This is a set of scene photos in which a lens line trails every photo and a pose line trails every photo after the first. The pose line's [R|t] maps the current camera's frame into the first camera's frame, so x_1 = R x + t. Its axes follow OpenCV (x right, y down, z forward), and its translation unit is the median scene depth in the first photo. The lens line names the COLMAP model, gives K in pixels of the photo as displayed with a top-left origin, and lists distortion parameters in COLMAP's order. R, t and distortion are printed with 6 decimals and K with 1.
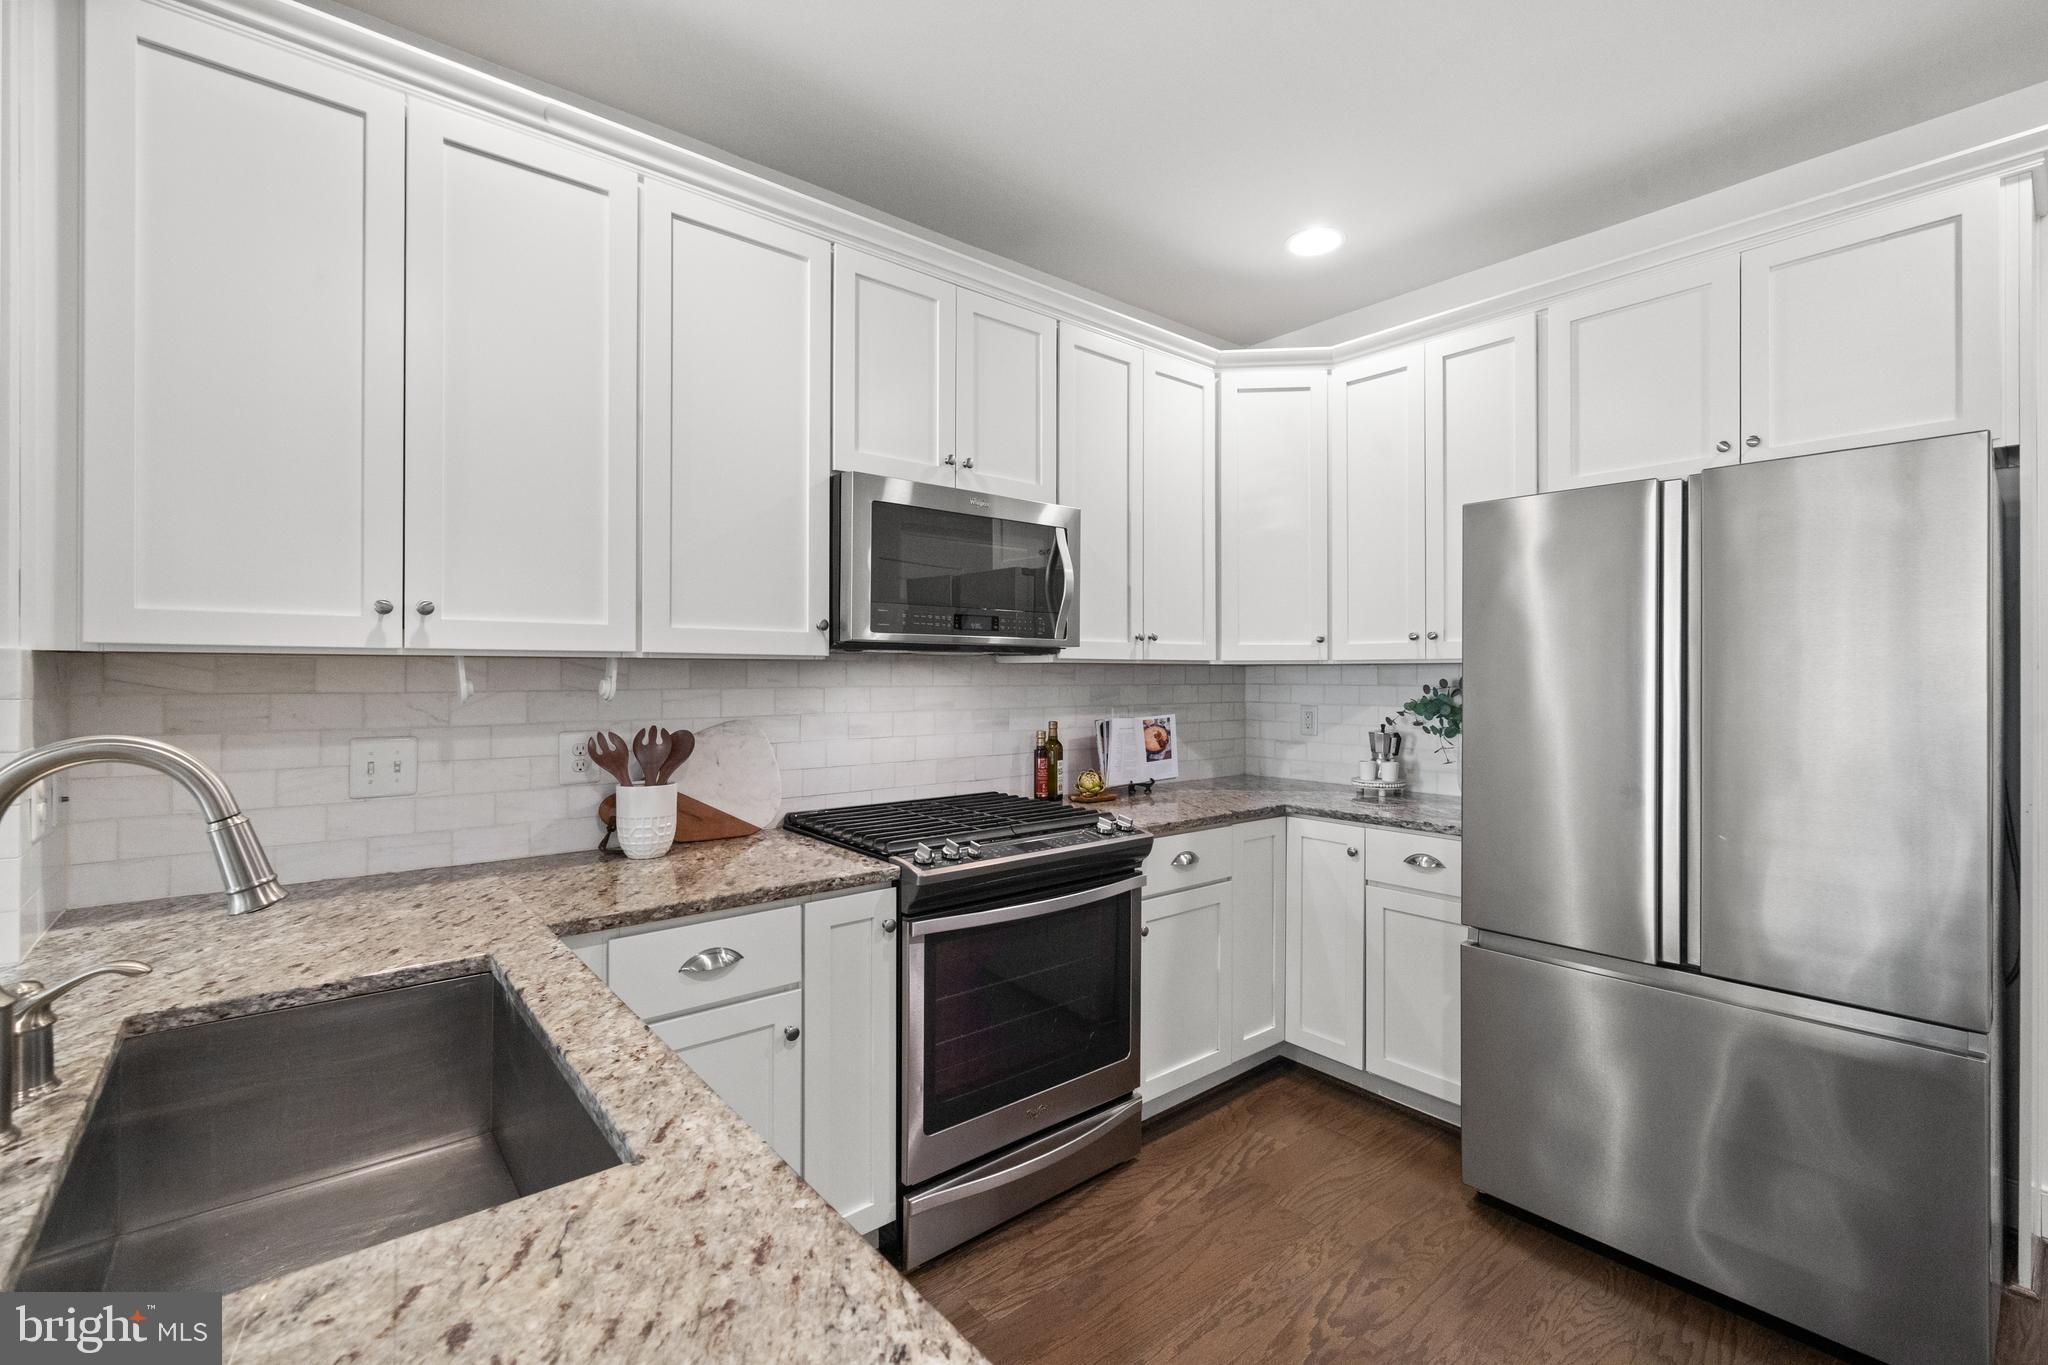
lens RADIAL K [[882.2, 0, 1030.4], [0, 882.2, 670.3], [0, 0, 1]] dist [0.000356, -0.000035]
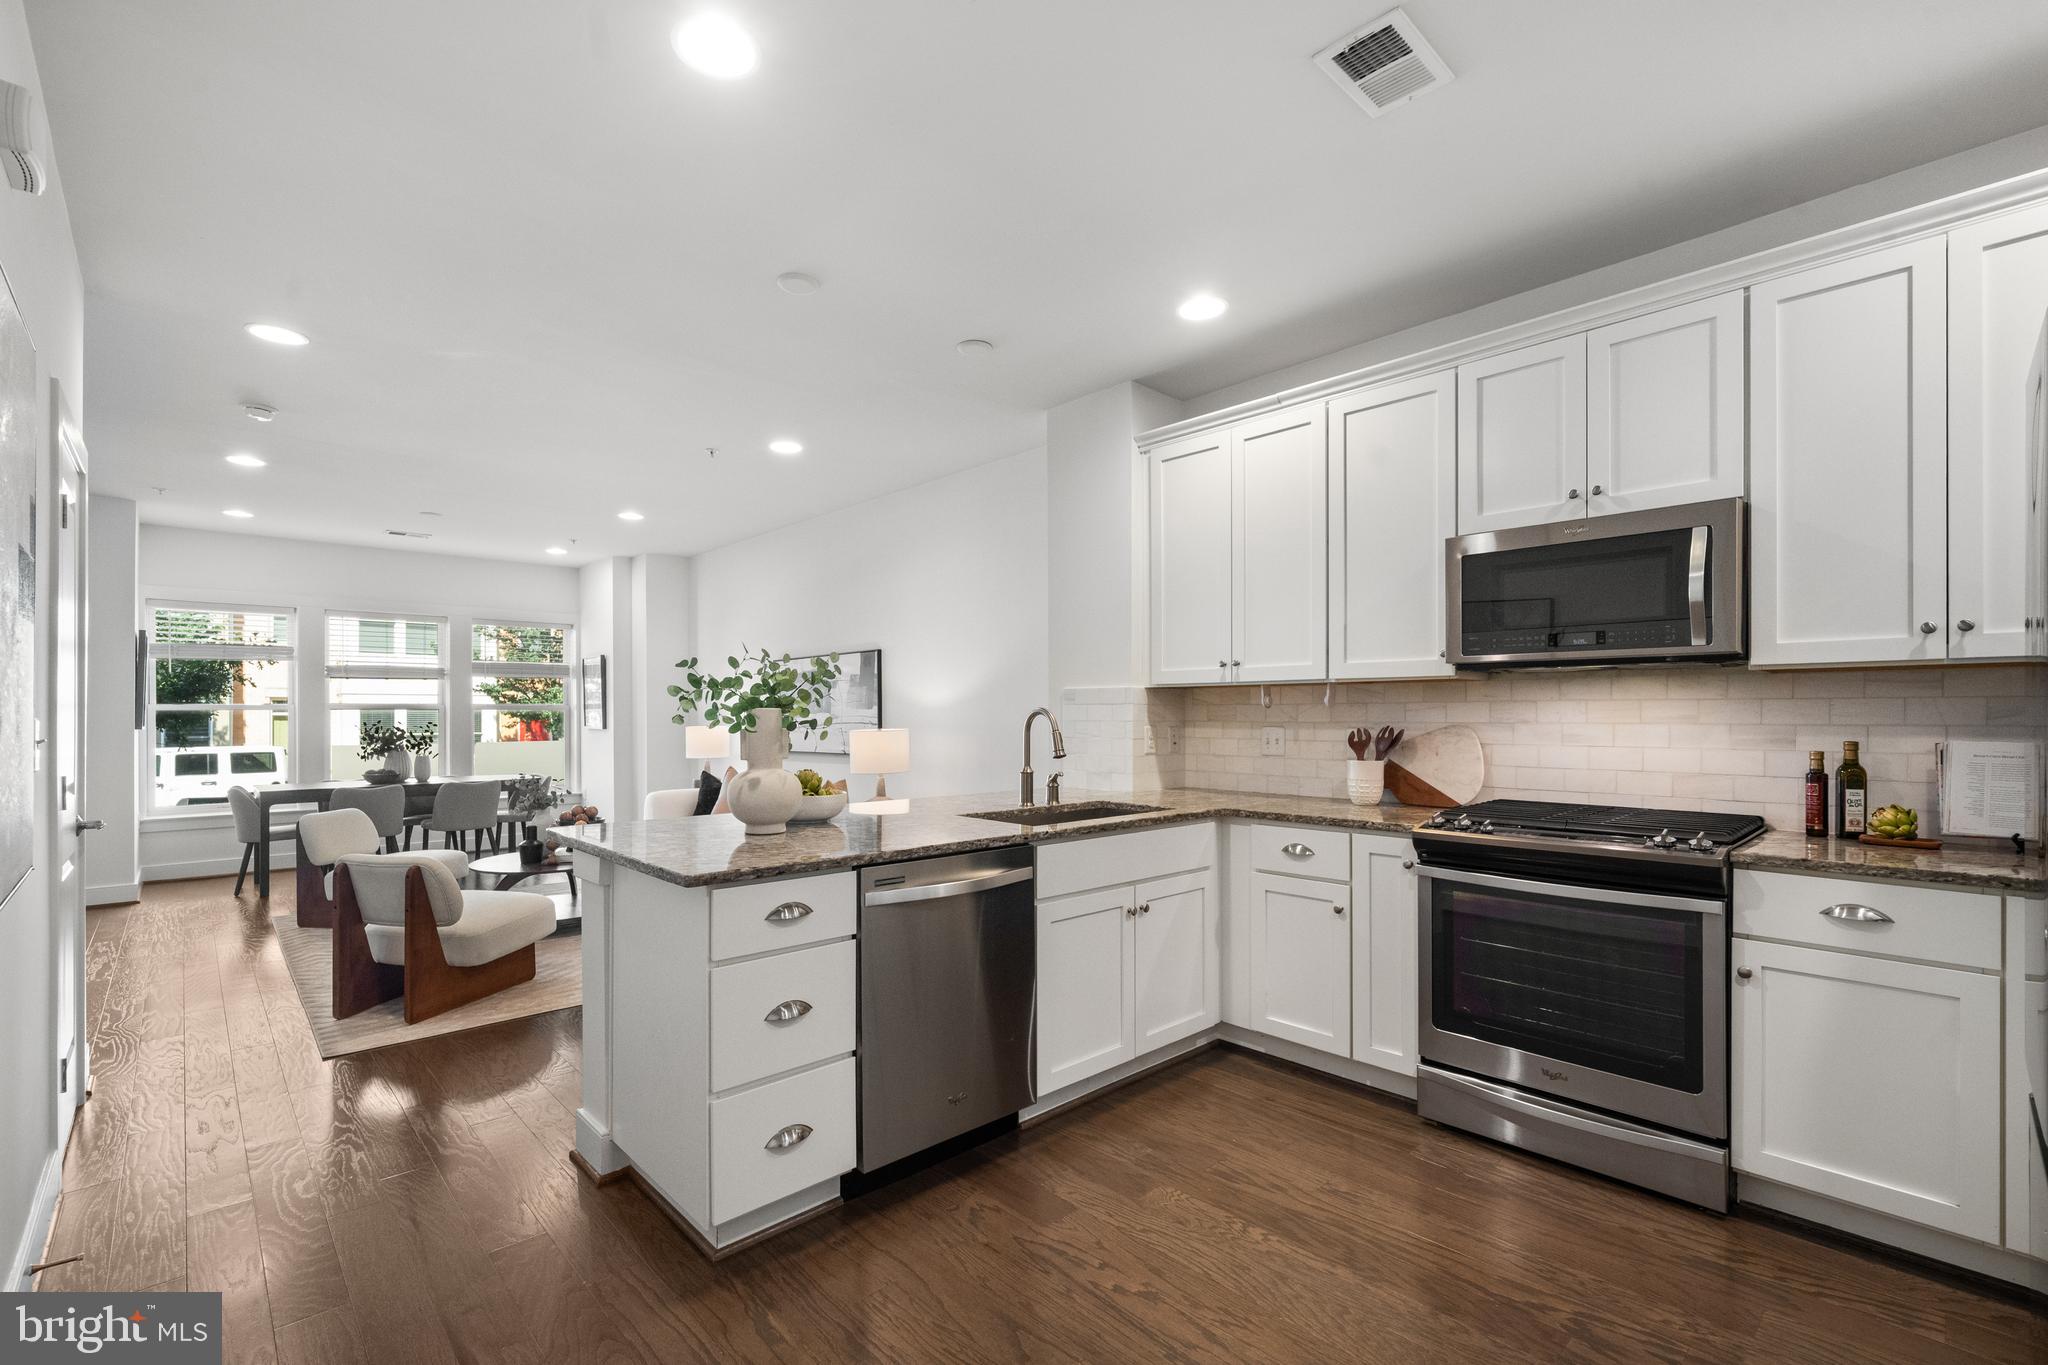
lens RADIAL K [[881.8, 0, 1023.2], [0, 881.8, 707.3], [0, 0, 1]] dist [0.000279, -0.000135]
pose [[0.063724, -0.008974, -0.997927, 0.909749], [0.005473, 0.999948, -0.008643, 0.034048], [0.997953, -0.004911, 0.063770, 0.219199]]
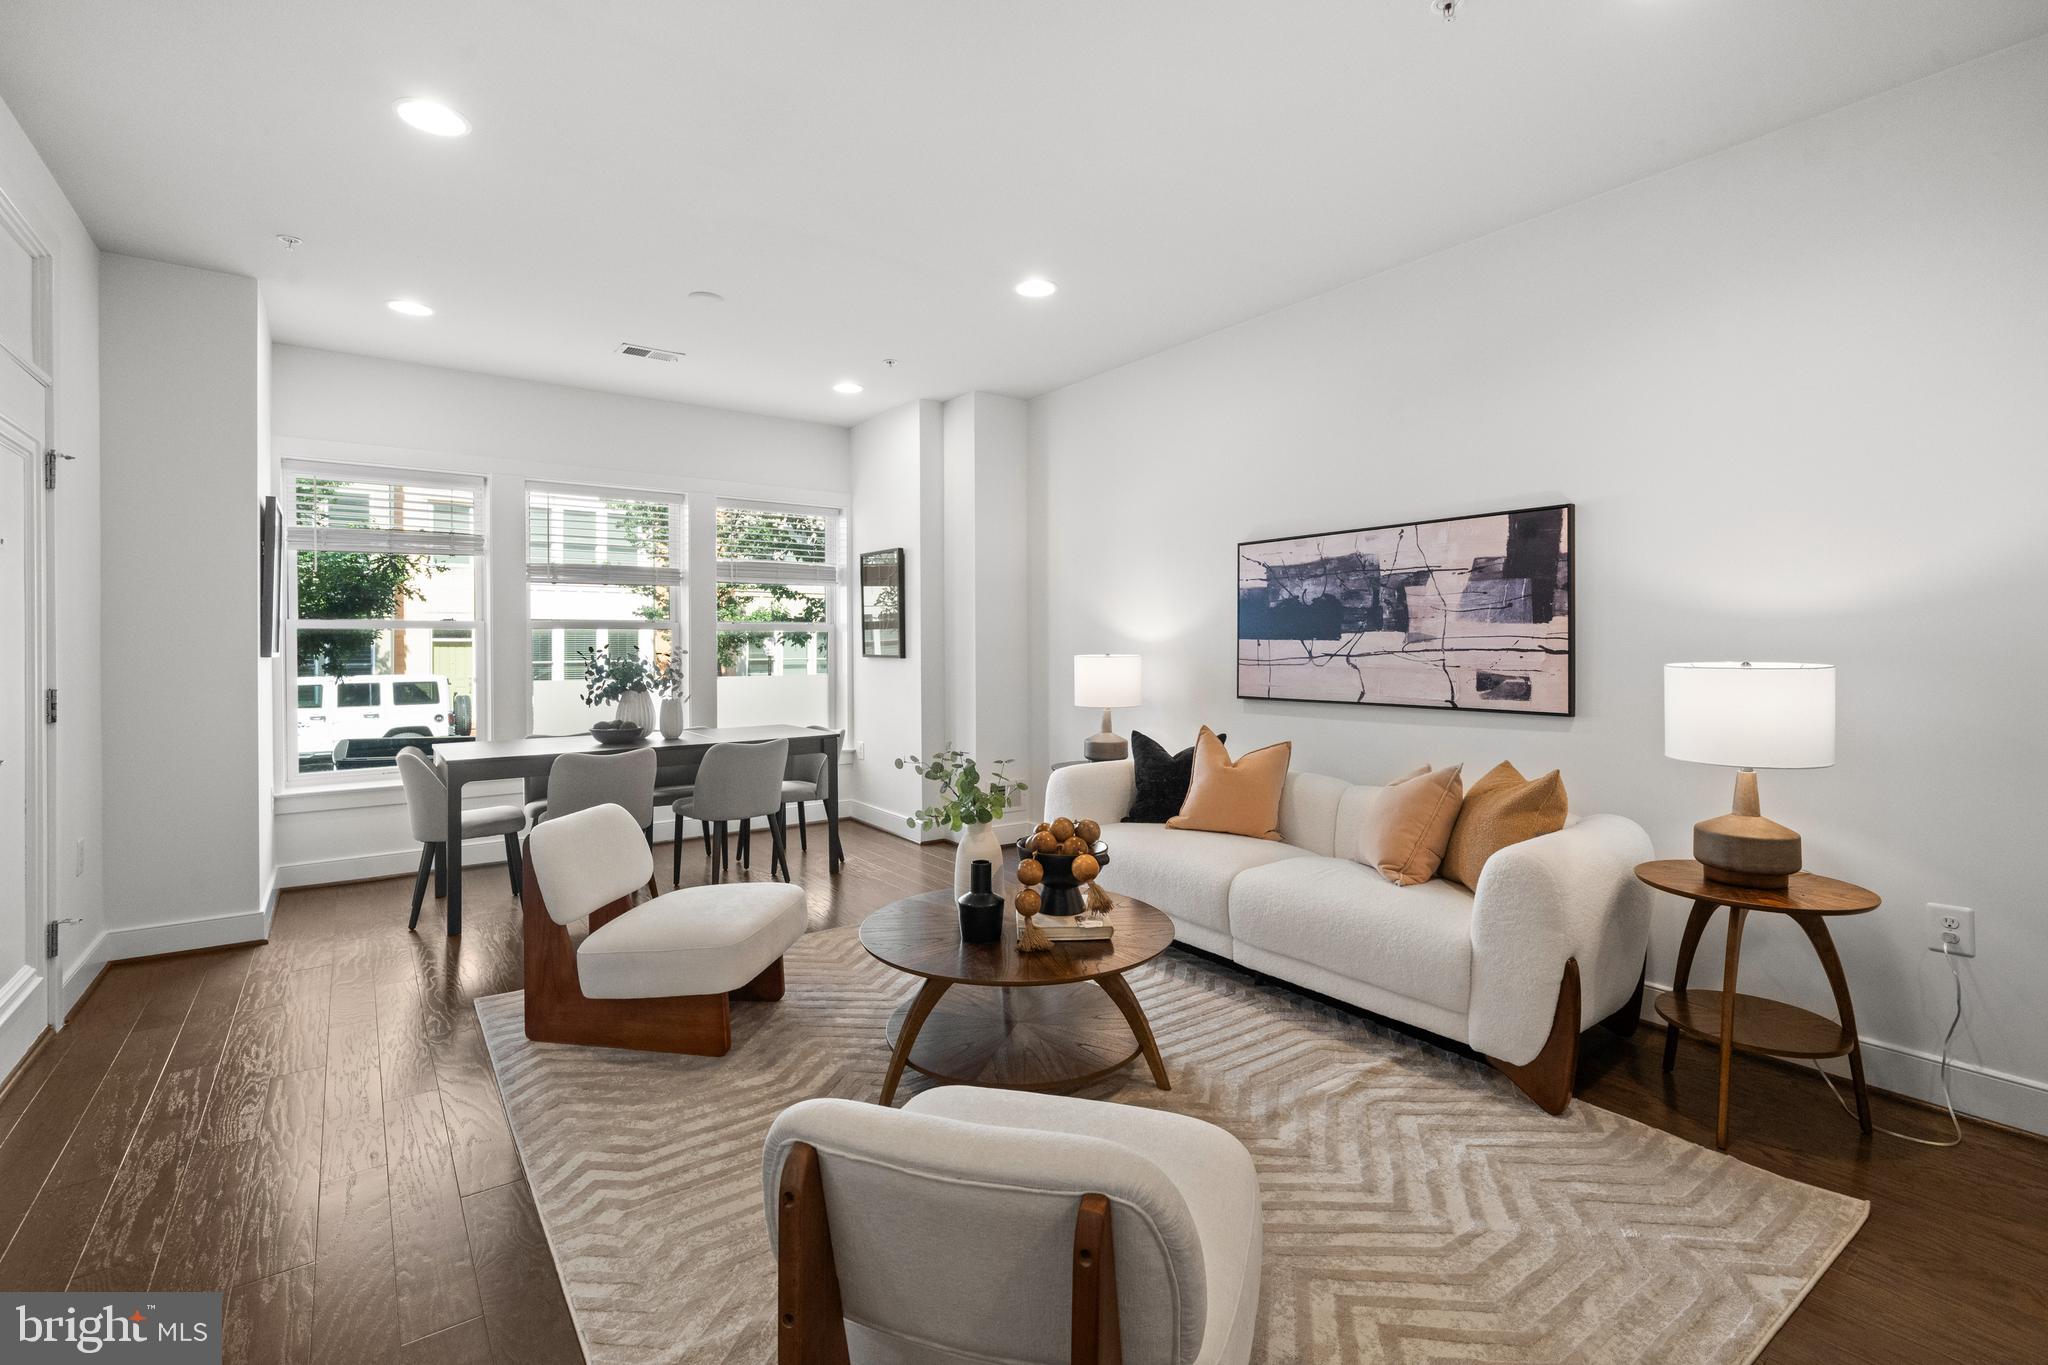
lens RADIAL K [[917.5, 0, 1034.3], [0, 917.5, 648.3], [0, 0, 1]] dist [0.001471, 0.000213]
pose [[-0.056480, 0.004552, -0.998393, -0.167498], [0.003101, 0.999986, 0.004384, 0.042974], [0.998399, -0.002848, -0.056493, -0.650773]]
